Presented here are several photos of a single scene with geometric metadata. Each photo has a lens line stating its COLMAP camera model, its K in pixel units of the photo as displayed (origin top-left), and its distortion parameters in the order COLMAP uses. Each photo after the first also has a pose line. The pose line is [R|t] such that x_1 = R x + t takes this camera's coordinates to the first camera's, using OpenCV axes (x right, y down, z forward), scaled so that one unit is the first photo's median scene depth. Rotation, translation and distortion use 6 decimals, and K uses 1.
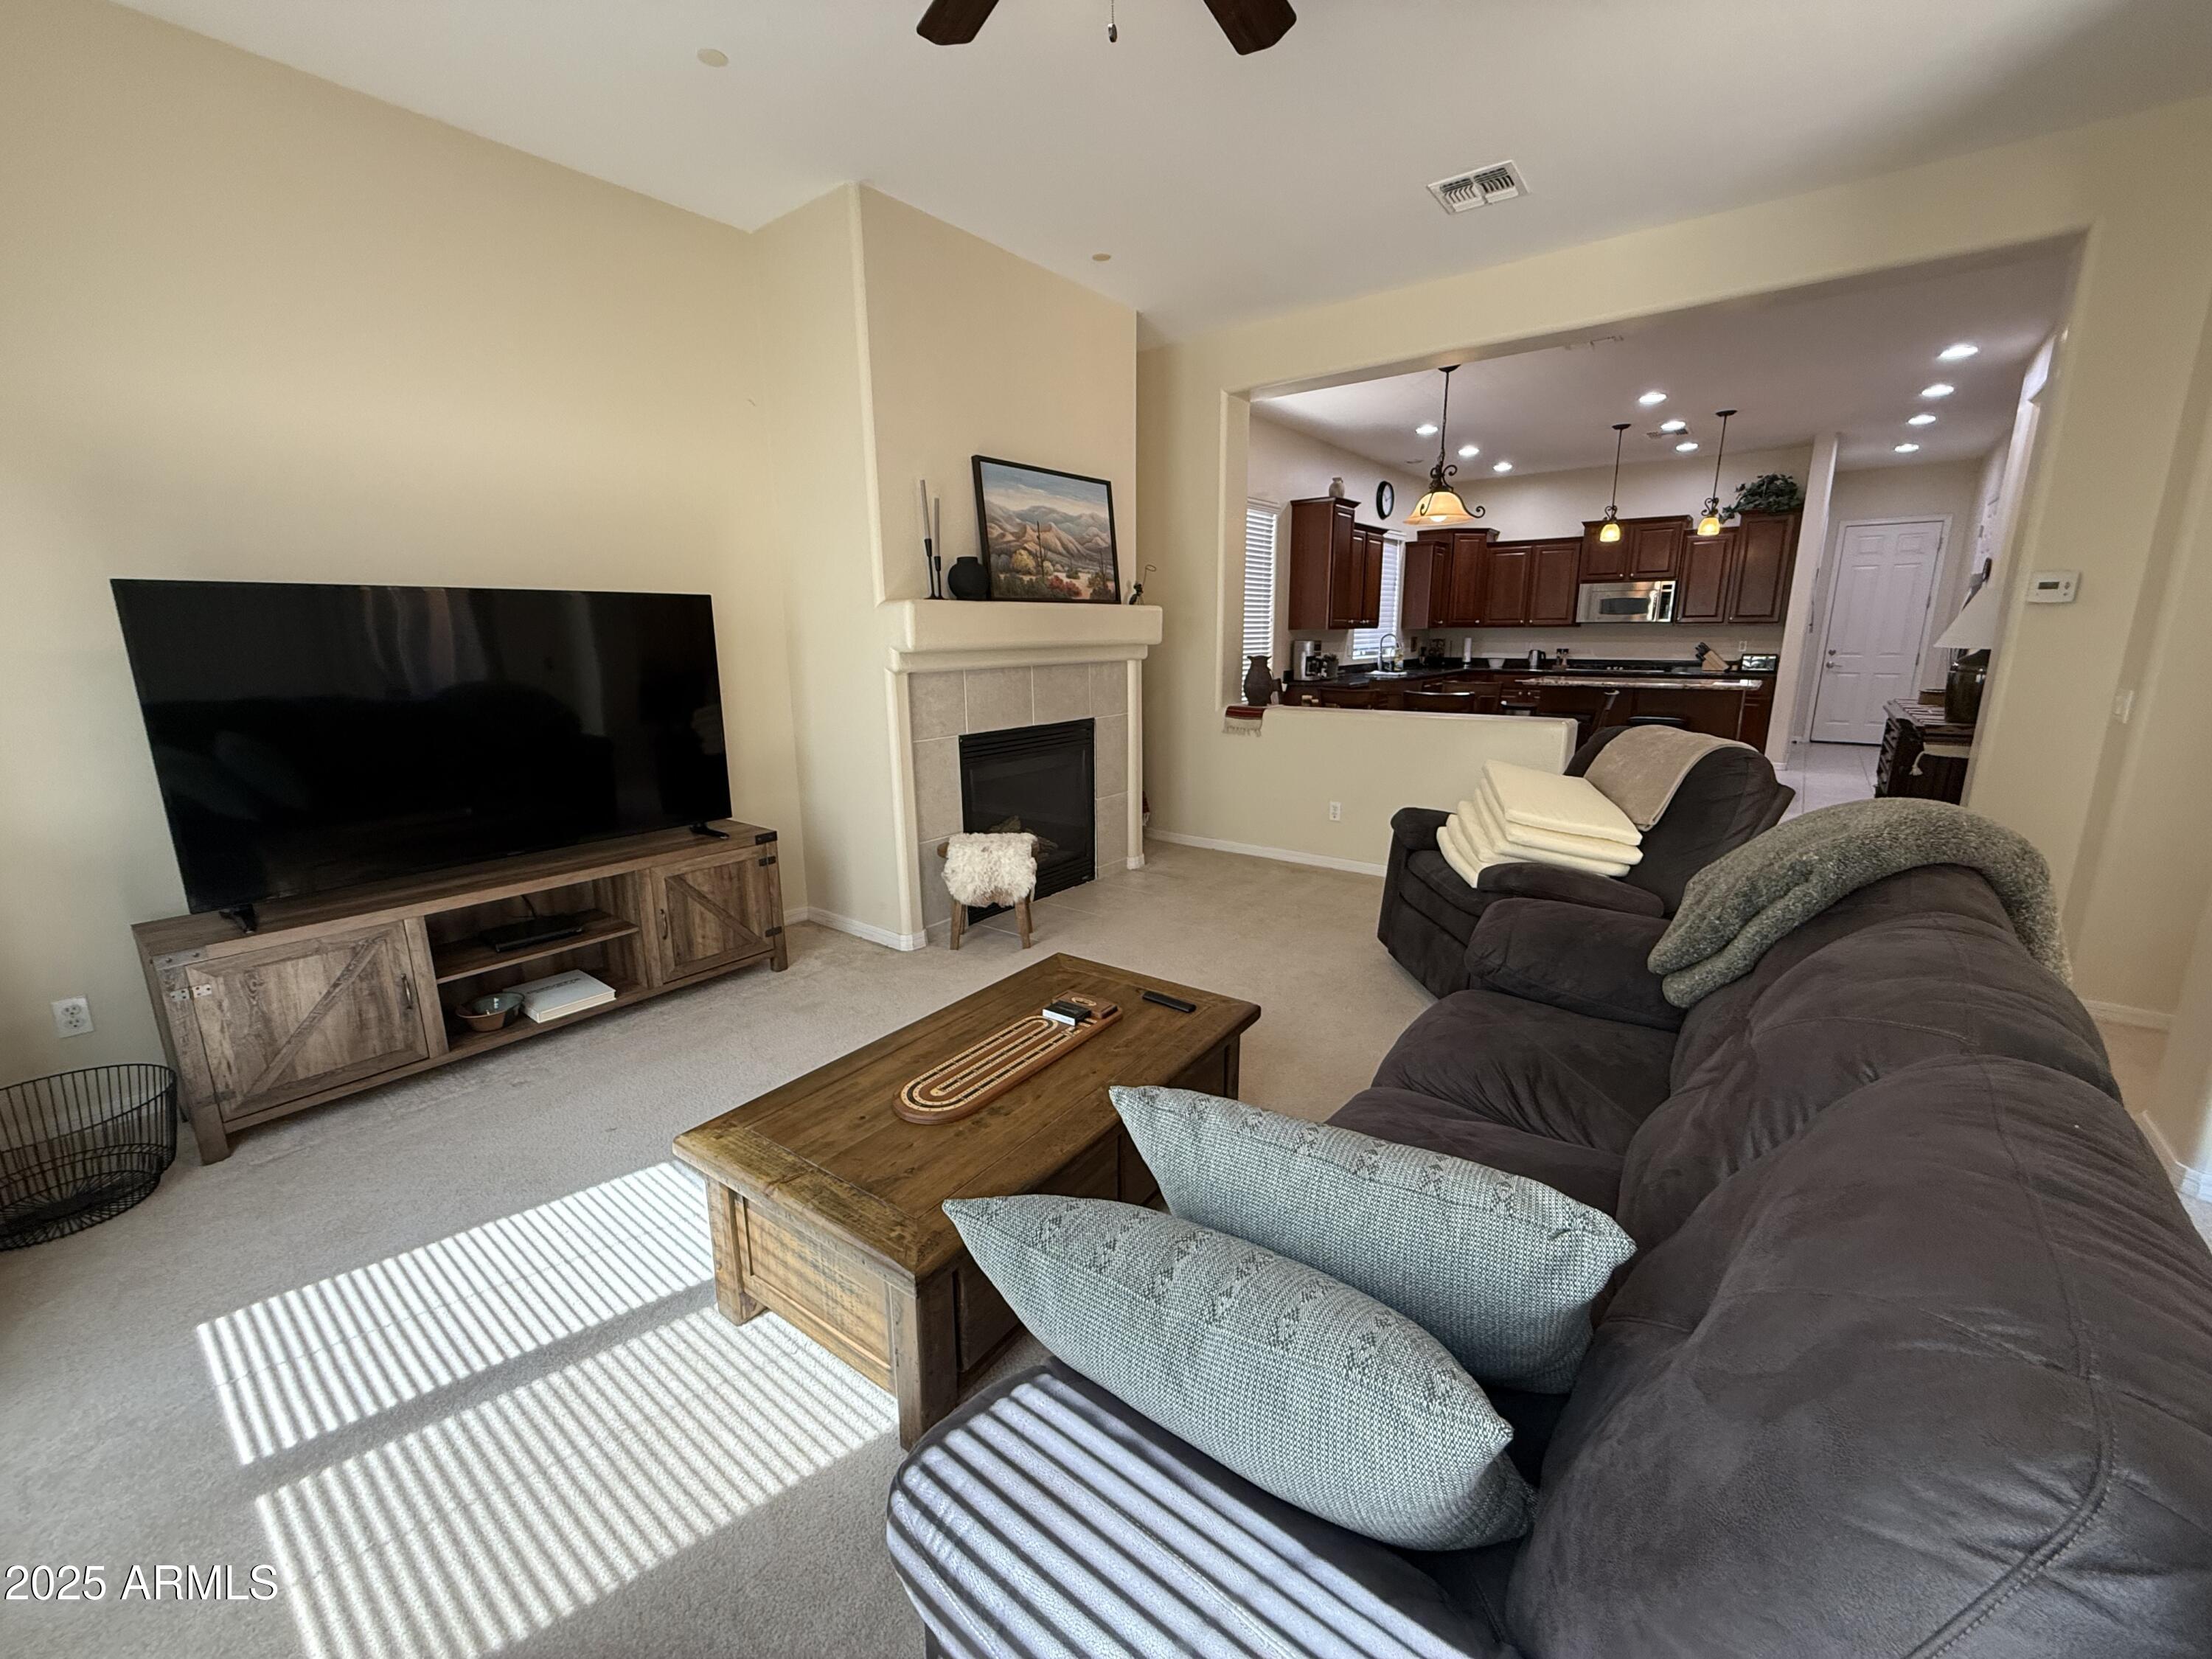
lens RADIAL K [[882.7, 0, 1108.4], [0, 882.7, 828.3], [0, 0, 1]] dist [0.001060, -0.000130]
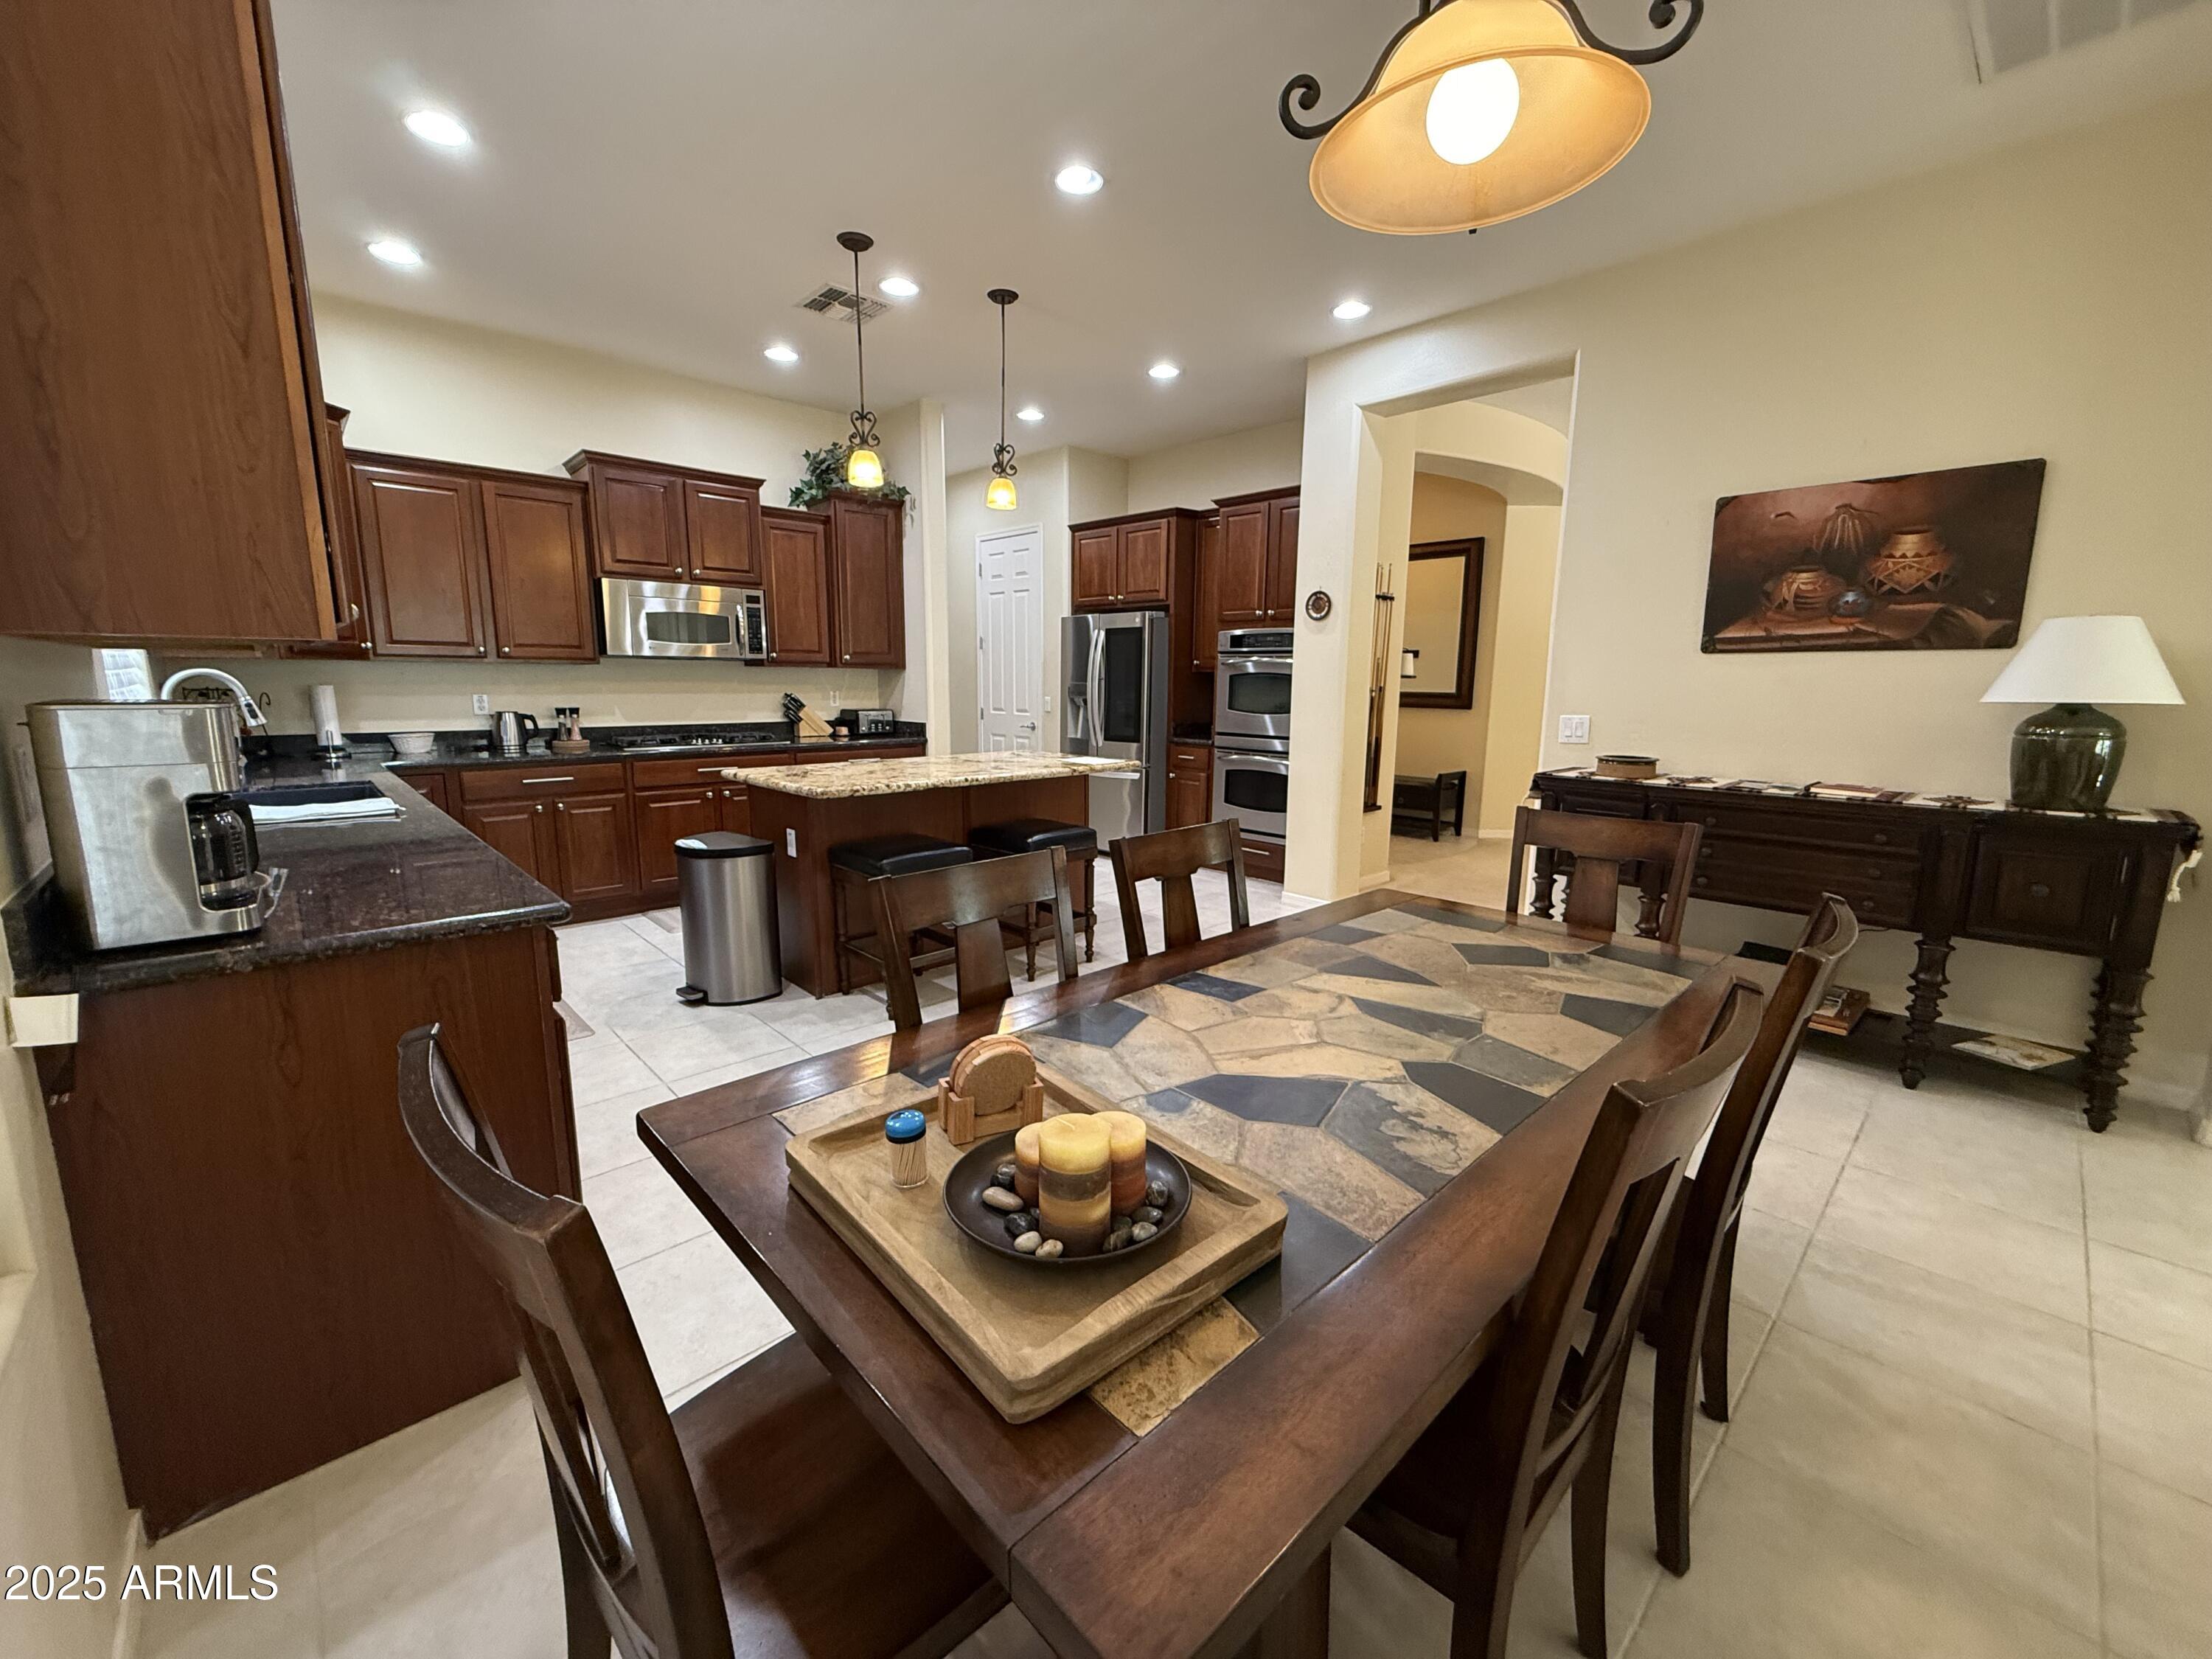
lens RADIAL K [[882.7, 0, 1110.3], [0, 882.7, 825.5], [0, 0, 1]] dist [0.001060, -0.000130]
pose [[0.148817, -0.155590, 0.976548, 0.070811], [0.207110, 0.970546, 0.123072, -0.142360], [-0.966933, 0.183938, 0.176658, 0.656536]]
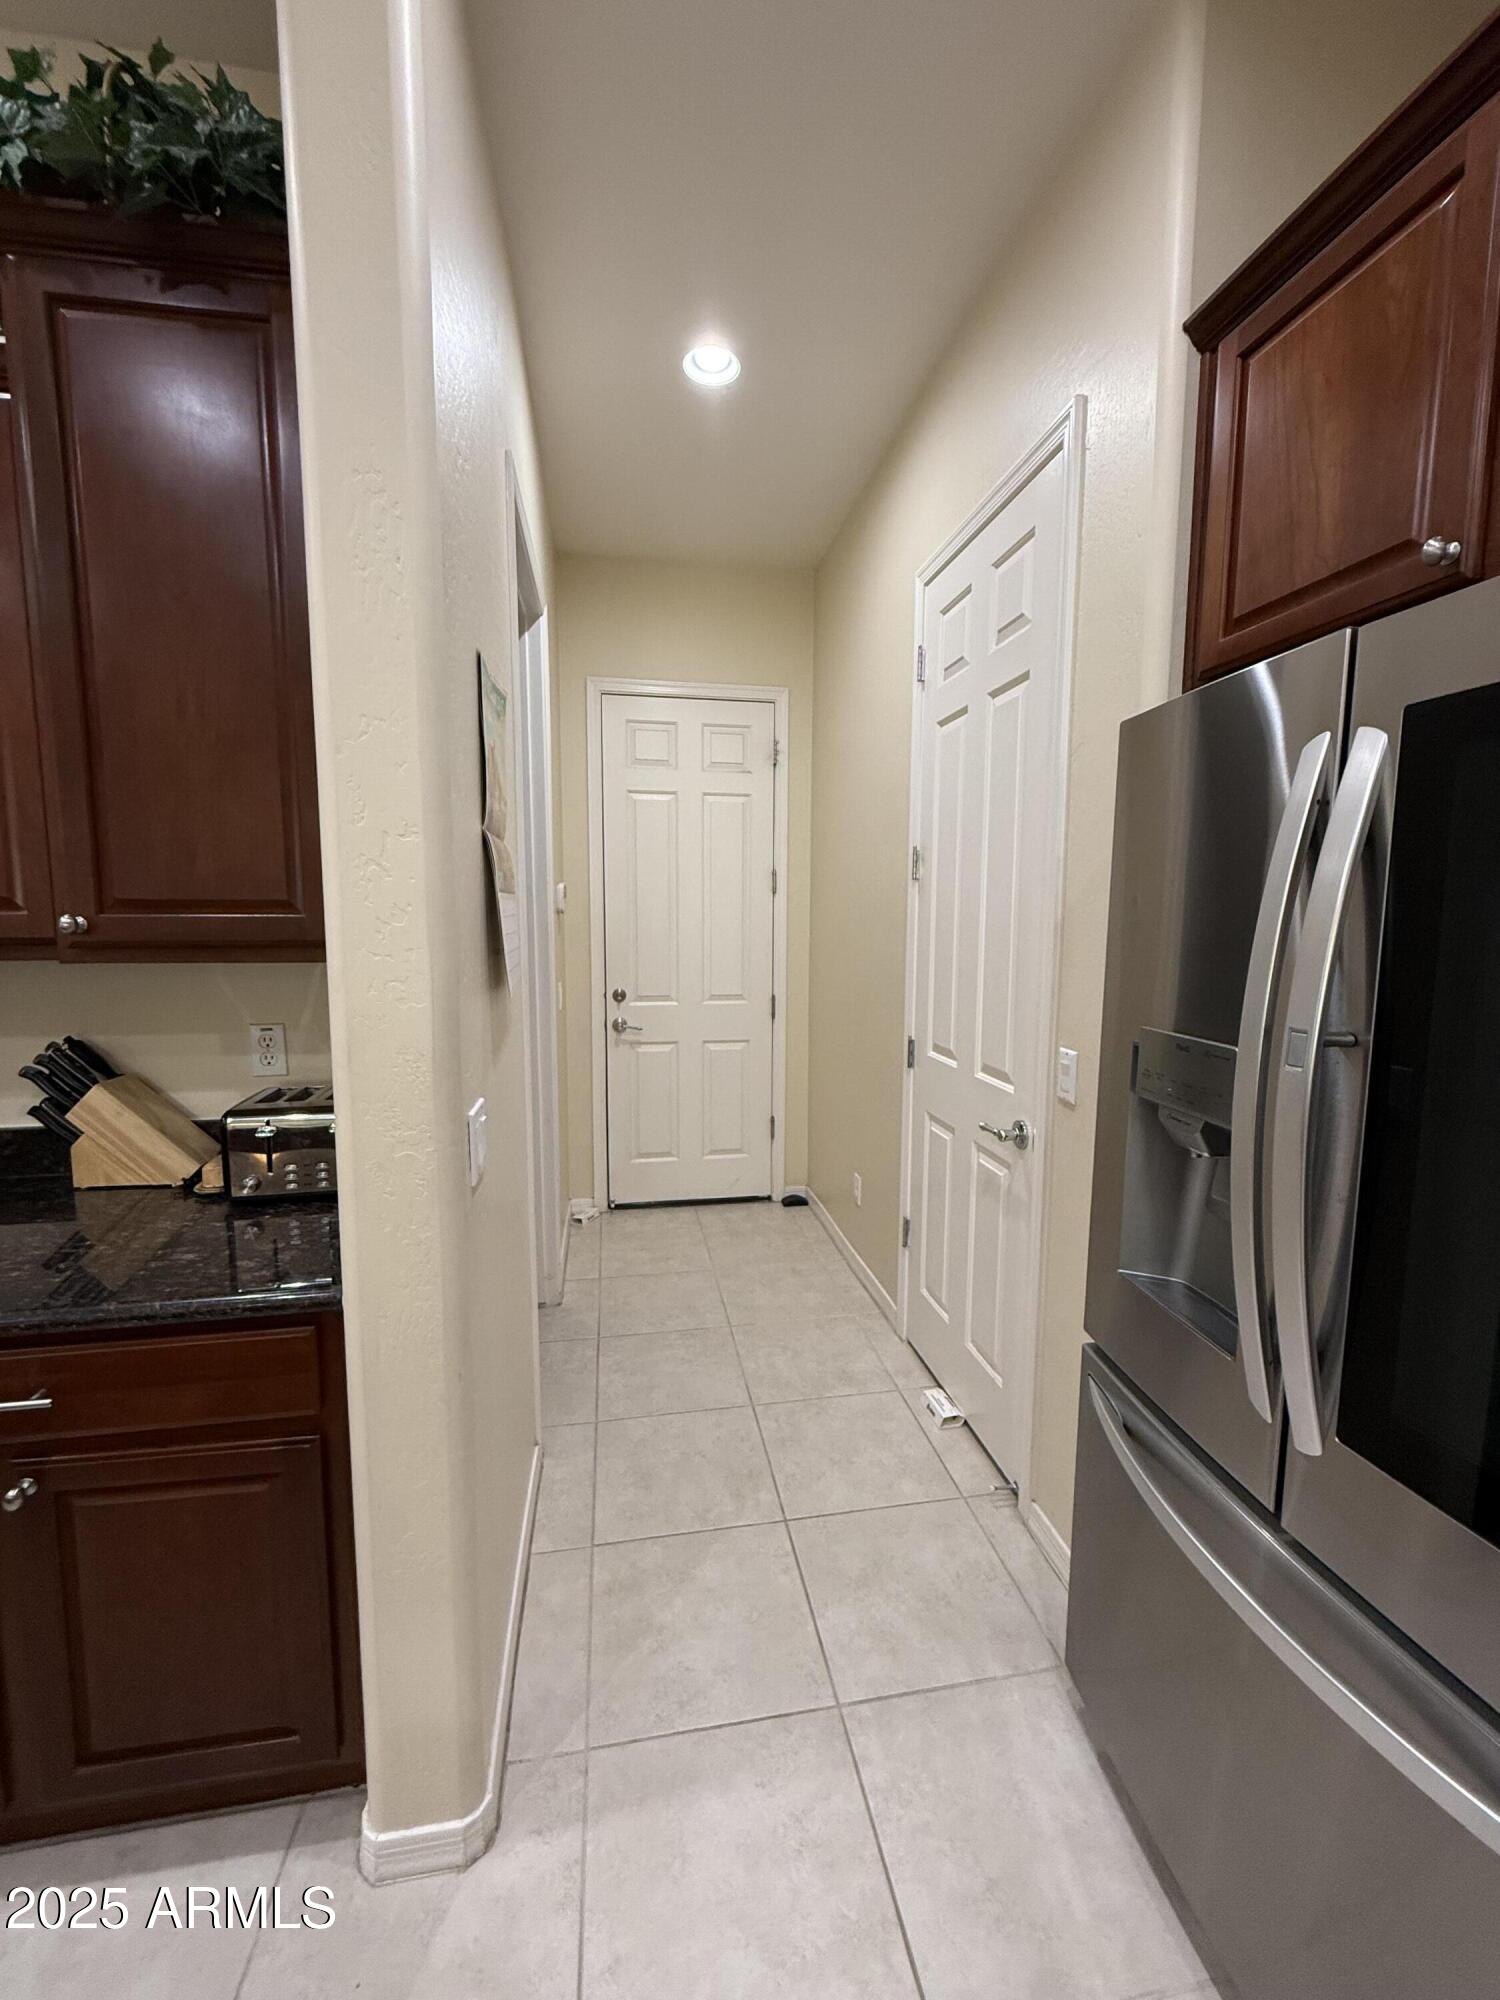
lens RADIAL K [[798.1, 0, 753.2], [0, 798.1, 1004.7], [0, 0, 1]] dist [0.001060, -0.000130]
pose [[0.665618, -0.069322, 0.743066, 0.619116], [0.152392, 0.987322, -0.044399, -0.178642], [-0.730568, 0.142790, 0.667743, 0.748196]]
